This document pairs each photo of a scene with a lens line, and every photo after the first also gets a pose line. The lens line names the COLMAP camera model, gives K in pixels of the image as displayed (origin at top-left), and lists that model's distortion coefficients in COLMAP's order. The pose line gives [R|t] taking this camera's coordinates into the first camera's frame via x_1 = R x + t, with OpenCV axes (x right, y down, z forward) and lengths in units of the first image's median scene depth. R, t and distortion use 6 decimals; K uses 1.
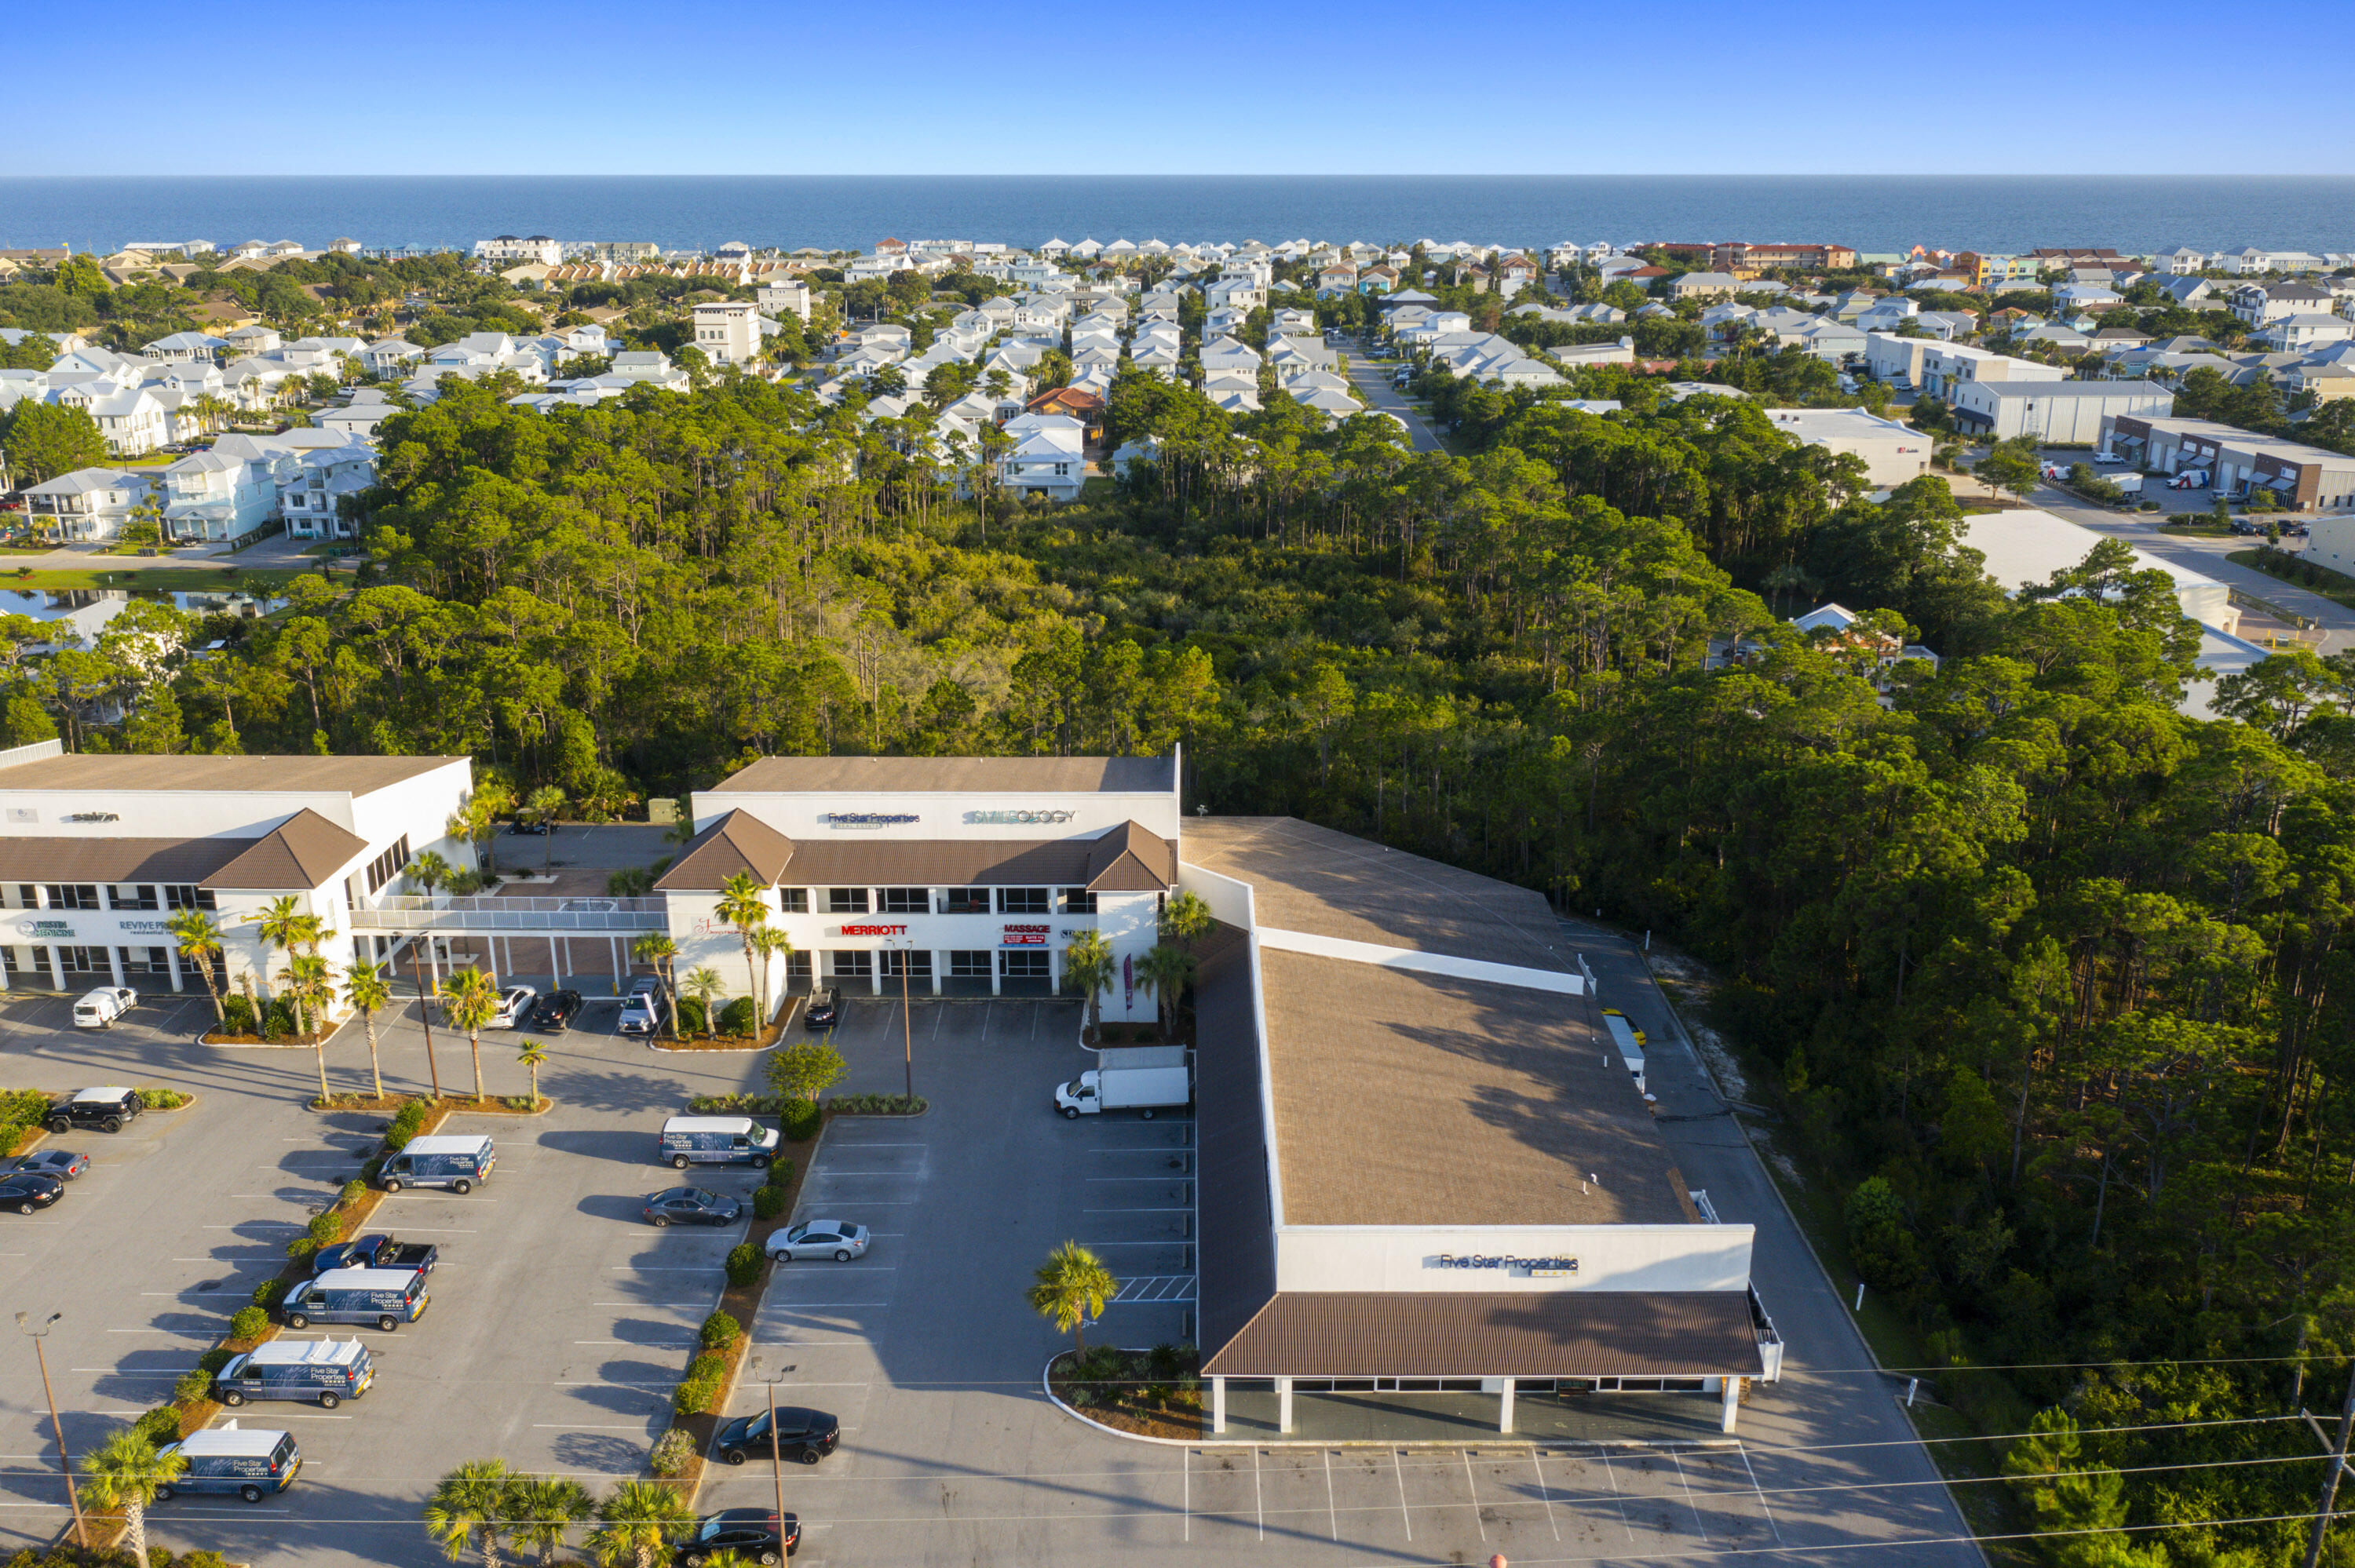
lens RADIAL K [[1902.8, 0, 1171.7], [0, 1902.8, 785.5], [0, 0, 1]] dist [-0.013146, -0.000179]
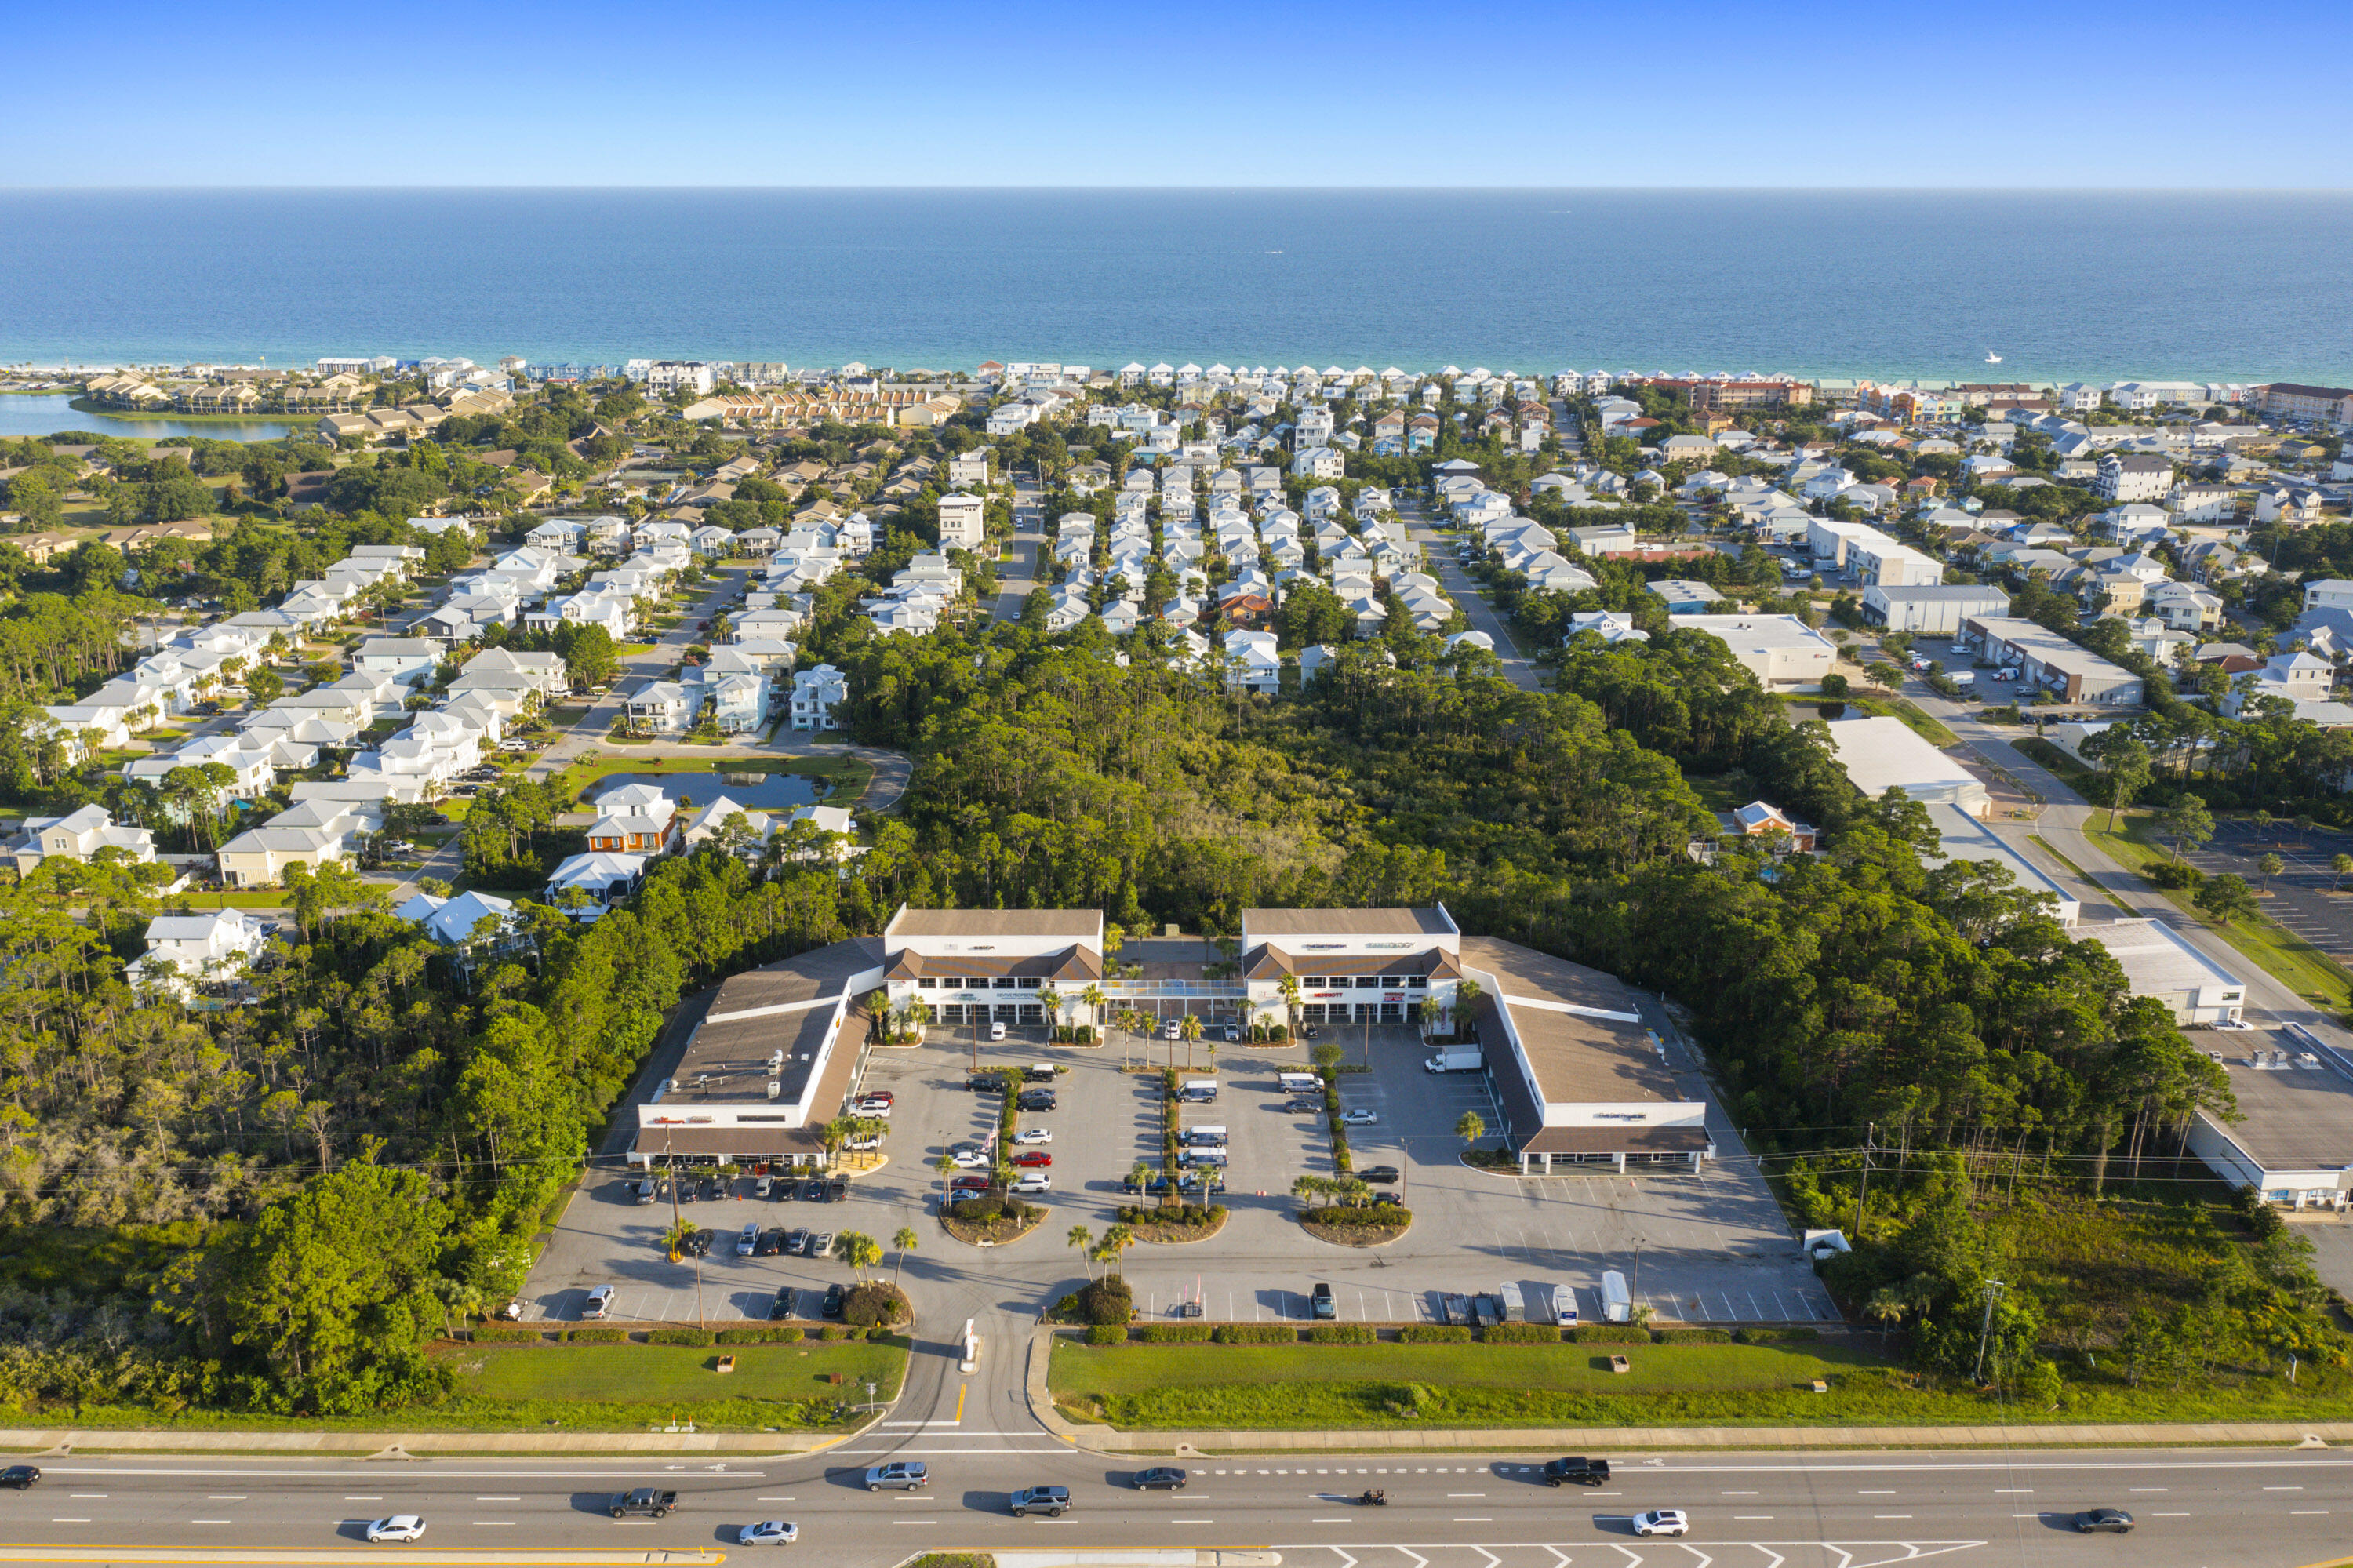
lens RADIAL K [[1916.4, 0, 1175.0], [0, 1916.4, 803.6], [0, 0, 1]] dist [-0.005208, 0.004023]
pose [[0.999923, -0.003085, 0.012054, -0.363971], [0.003023, 0.999982, 0.005144, -0.166047], [-0.012070, -0.005107, 0.999914, -1.294879]]
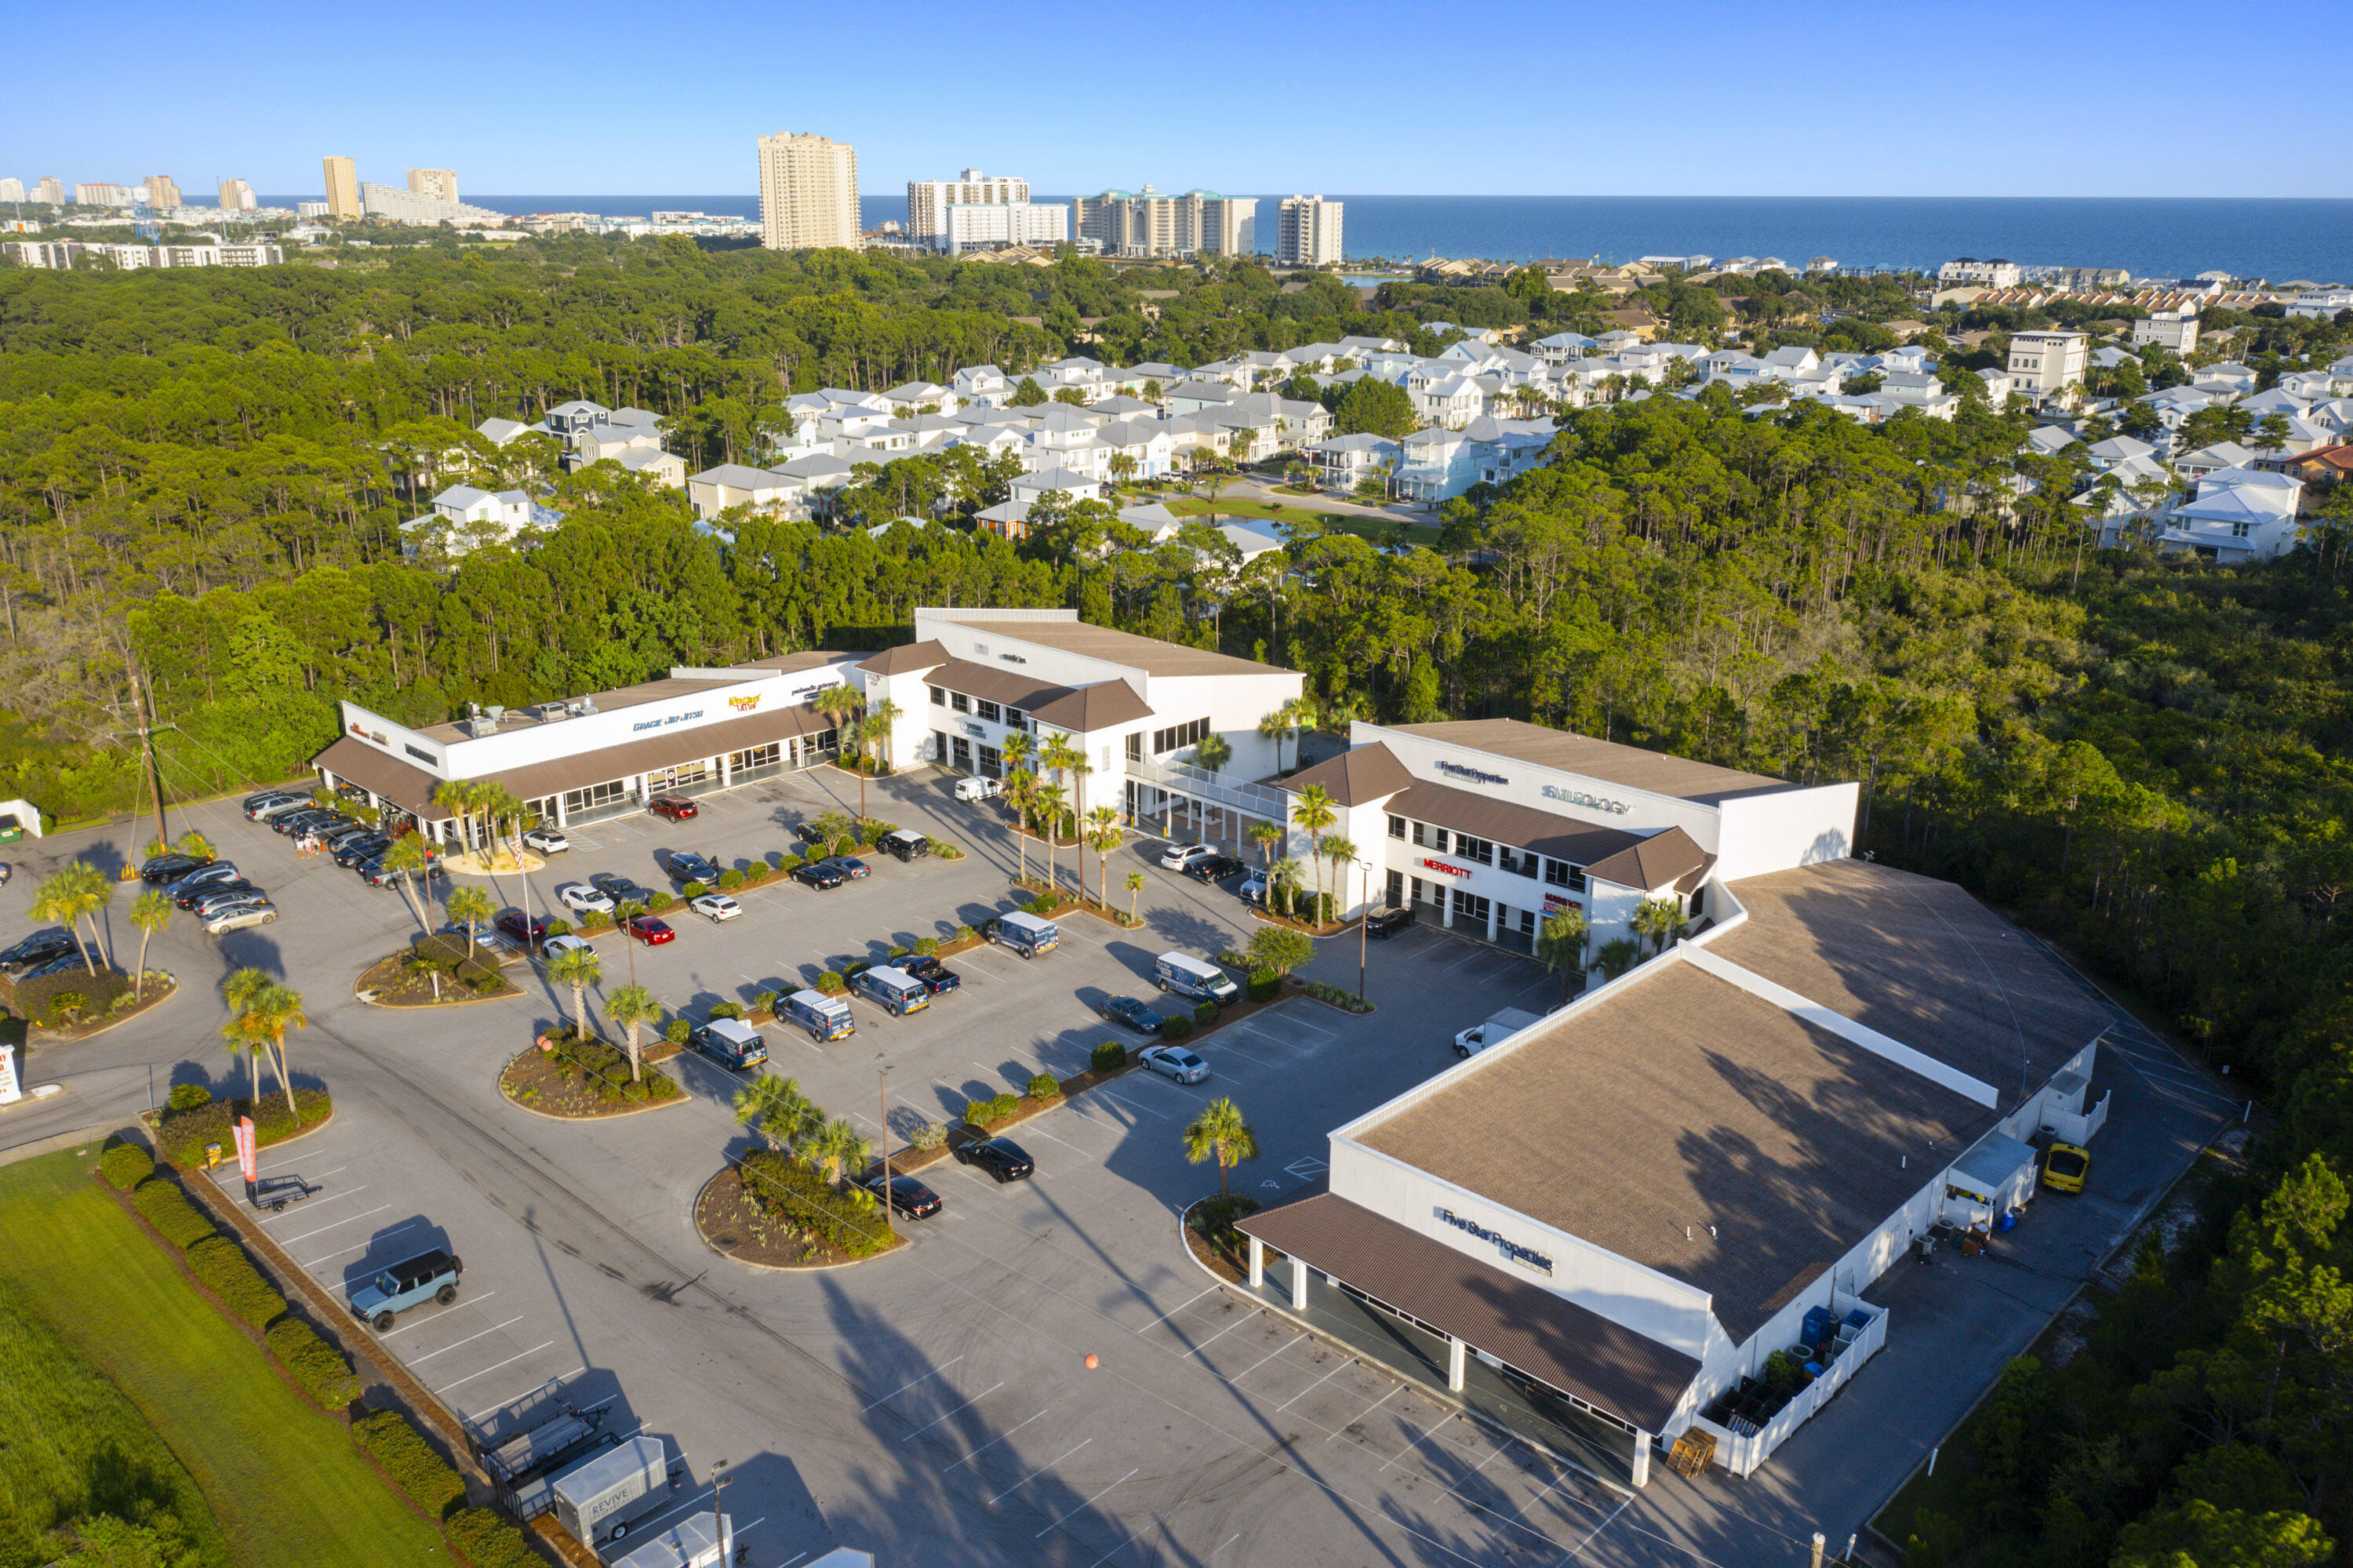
lens RADIAL K [[1871.1, 0, 1173.1], [0, 1871.1, 788.7], [0, 0, 1]] dist [-0.012415, 0.002147]
pose [[0.717117, 0.210298, -0.664468, 0.449118], [-0.213067, 0.973897, 0.078280, -0.022370], [0.663586, 0.085440, 0.743205, 0.061010]]
